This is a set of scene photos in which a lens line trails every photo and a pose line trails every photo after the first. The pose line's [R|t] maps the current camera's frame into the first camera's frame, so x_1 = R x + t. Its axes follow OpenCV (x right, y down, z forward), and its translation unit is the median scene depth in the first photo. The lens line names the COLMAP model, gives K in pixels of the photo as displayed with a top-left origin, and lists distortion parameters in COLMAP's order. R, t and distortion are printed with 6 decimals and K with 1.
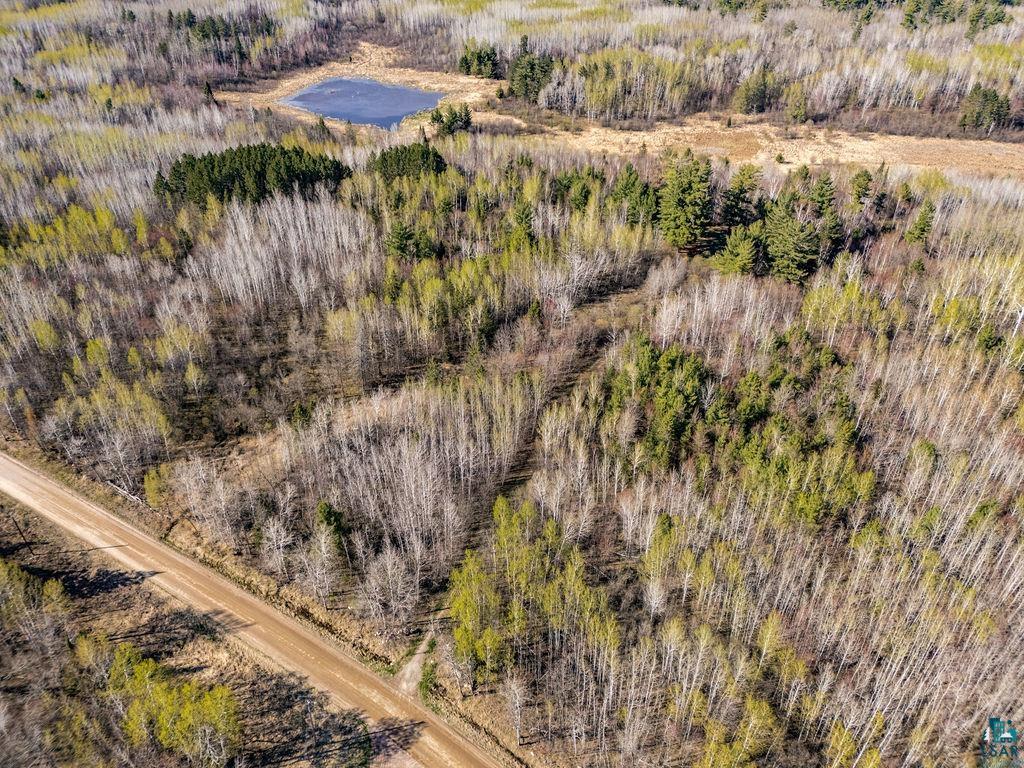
lens RADIAL K [[754.4, 0, 520.9], [0, 754.4, 386.7], [0, 0, 1]] dist [0.081660, -0.073521]
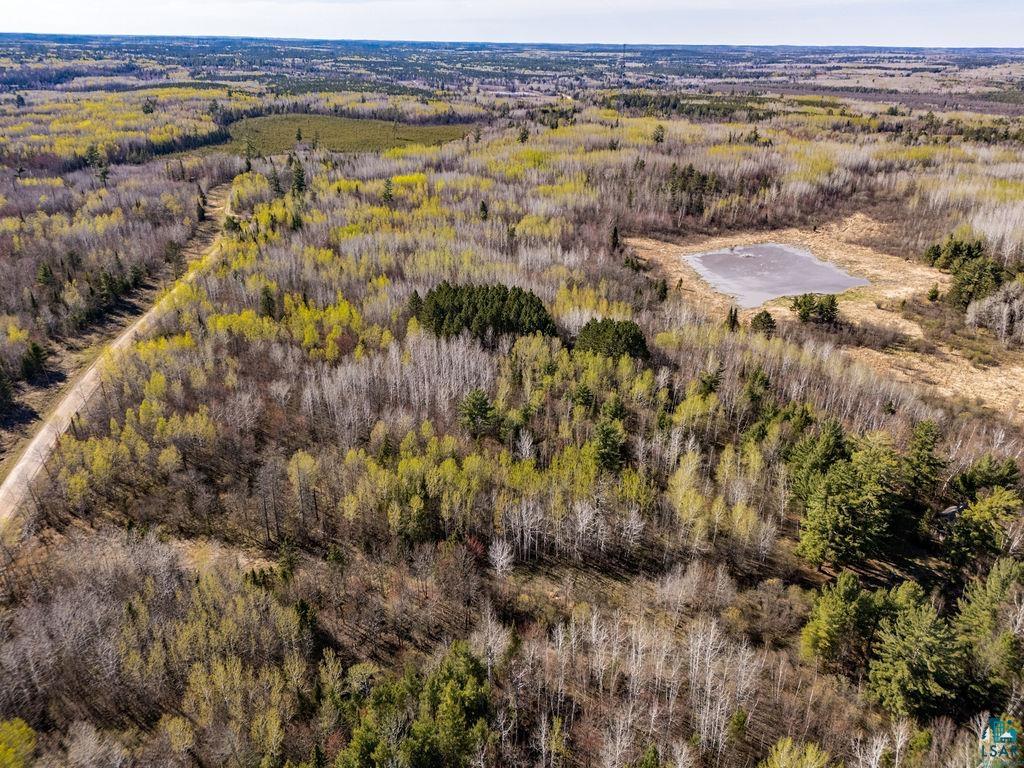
lens RADIAL K [[742.5, 0, 512.0], [0, 742.5, 384.0], [0, 0, 1]] dist [0.087661, -0.084054]
pose [[0.681430, 0.298485, -0.668251, 0.241650], [-0.407887, 0.912996, -0.008126, -0.125542], [0.607685, 0.278108, 0.743892, 0.195196]]
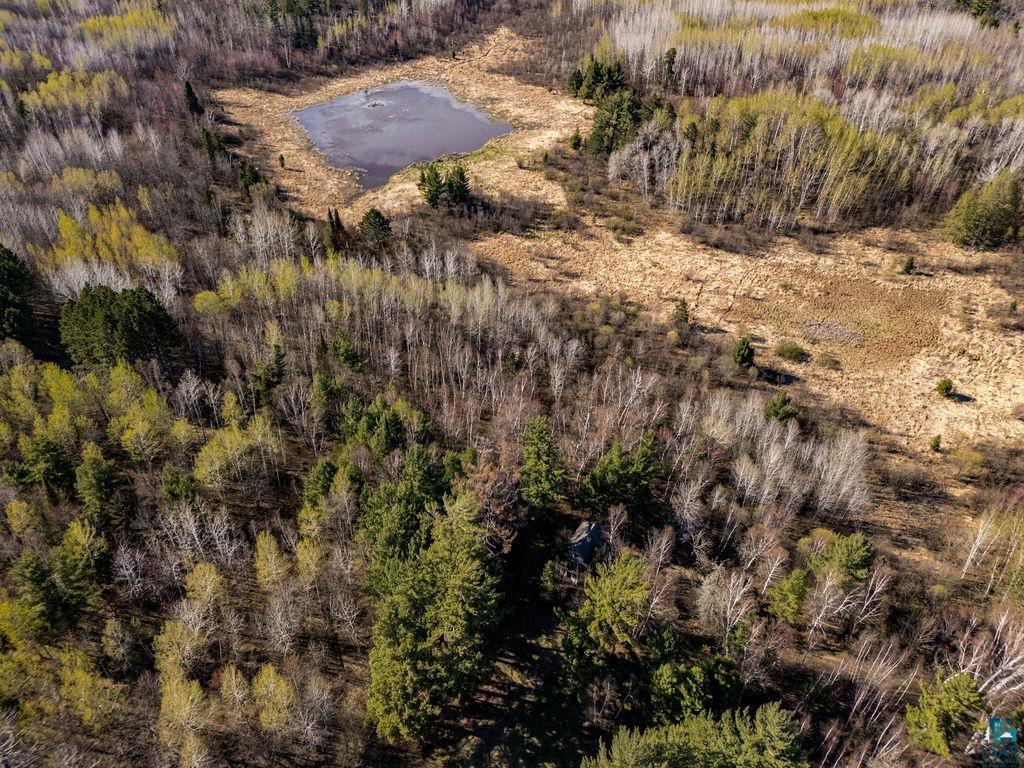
lens RADIAL K [[742.5, 0, 512.0], [0, 742.5, 384.0], [0, 0, 1]] dist [0.087661, -0.084054]
pose [[0.911160, 0.252214, -0.325845, 0.206023], [-0.231497, 0.967520, 0.101555, -0.246433], [0.340875, -0.017101, 0.939953, 0.376662]]
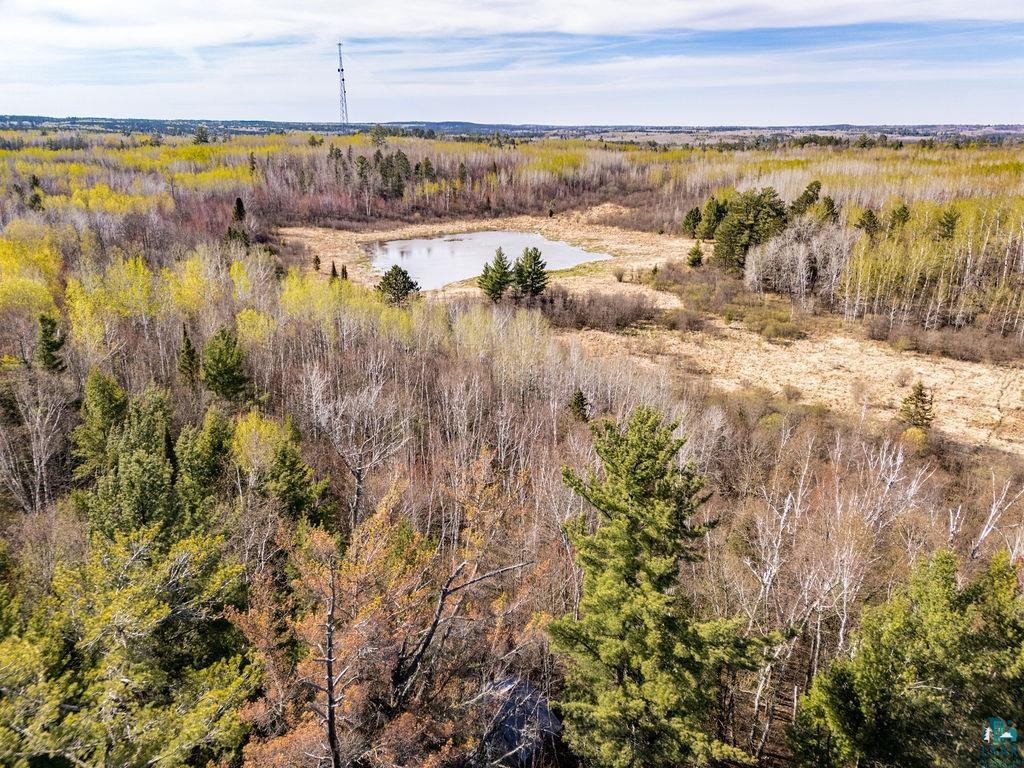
lens RADIAL K [[737.3, 0, 516.2], [0, 737.3, 388.7], [0, 0, 1]] dist [0.125824, -0.147151]
pose [[0.844501, 0.170081, -0.507829, 0.151993], [-0.293285, 0.940278, -0.172805, -0.191026], [0.448110, 0.294872, 0.843948, 0.583607]]
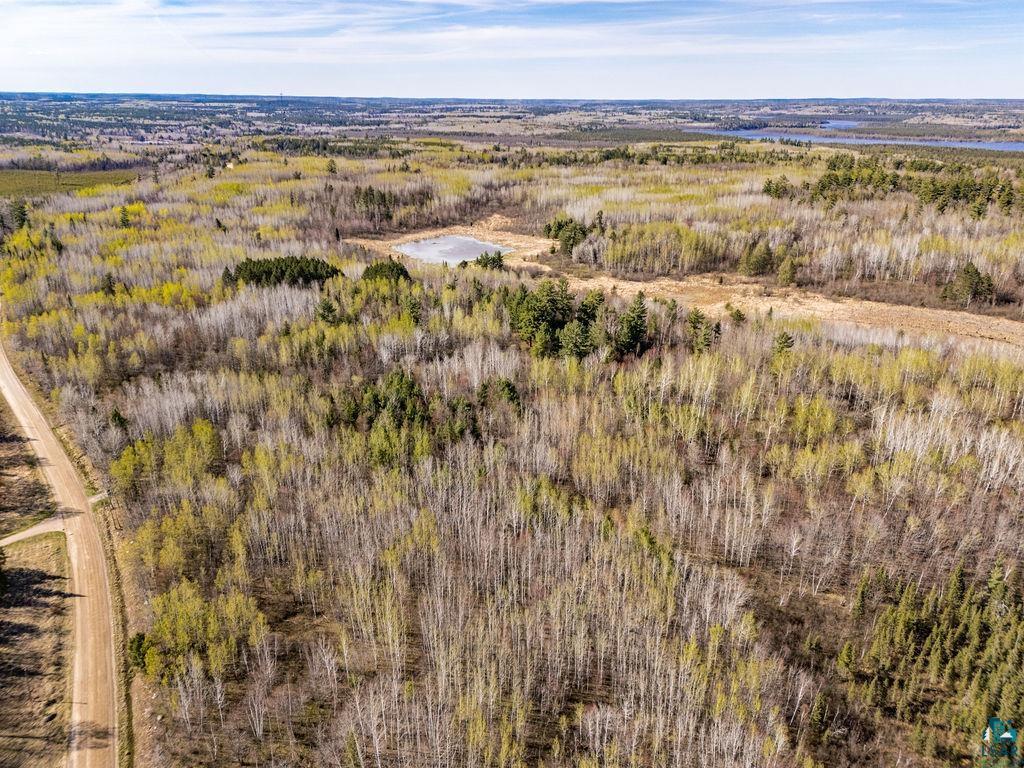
lens RADIAL K [[734.1, 0, 509.0], [0, 734.1, 418.1], [0, 0, 1]] dist [0.094659, -0.087100]
pose [[0.938041, 0.127563, -0.322189, 0.352604], [-0.183783, 0.971380, -0.150480, 0.082171], [0.293773, 0.200369, 0.934639, -0.098487]]
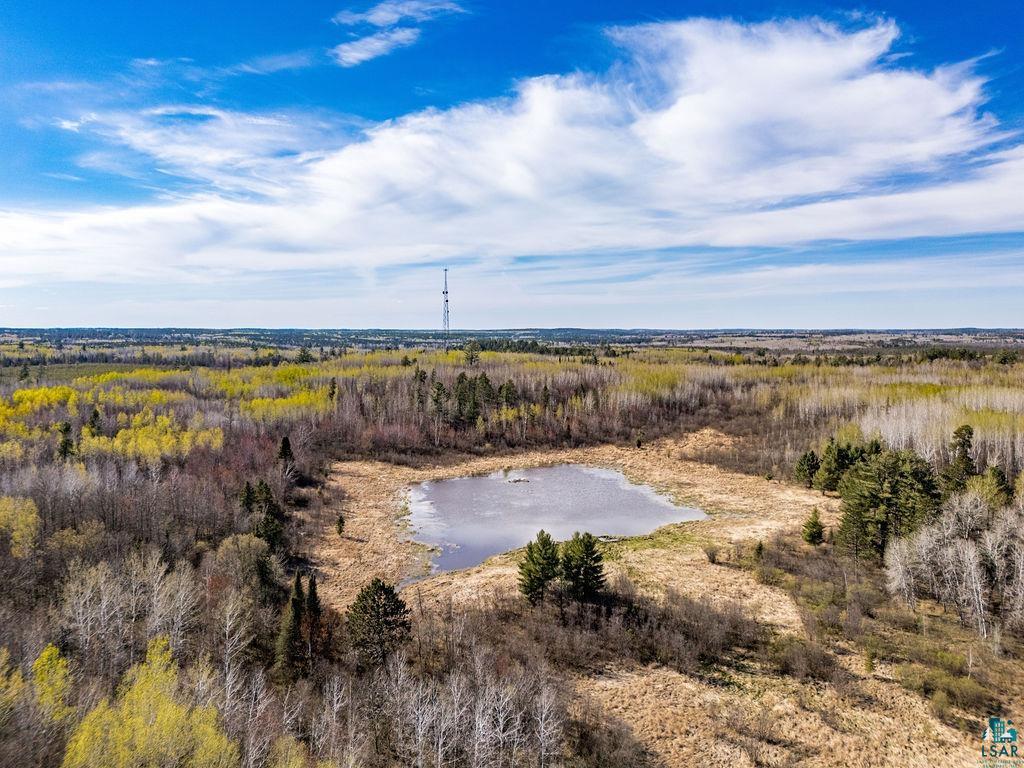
lens RADIAL K [[742.5, 0, 512.0], [0, 742.5, 384.0], [0, 0, 1]] dist [0.087661, -0.084054]
pose [[0.752945, 0.033960, -0.657207, 0.117533], [-0.356170, 0.860788, -0.363576, -0.269467], [0.553369, 0.507830, 0.660221, 0.657941]]
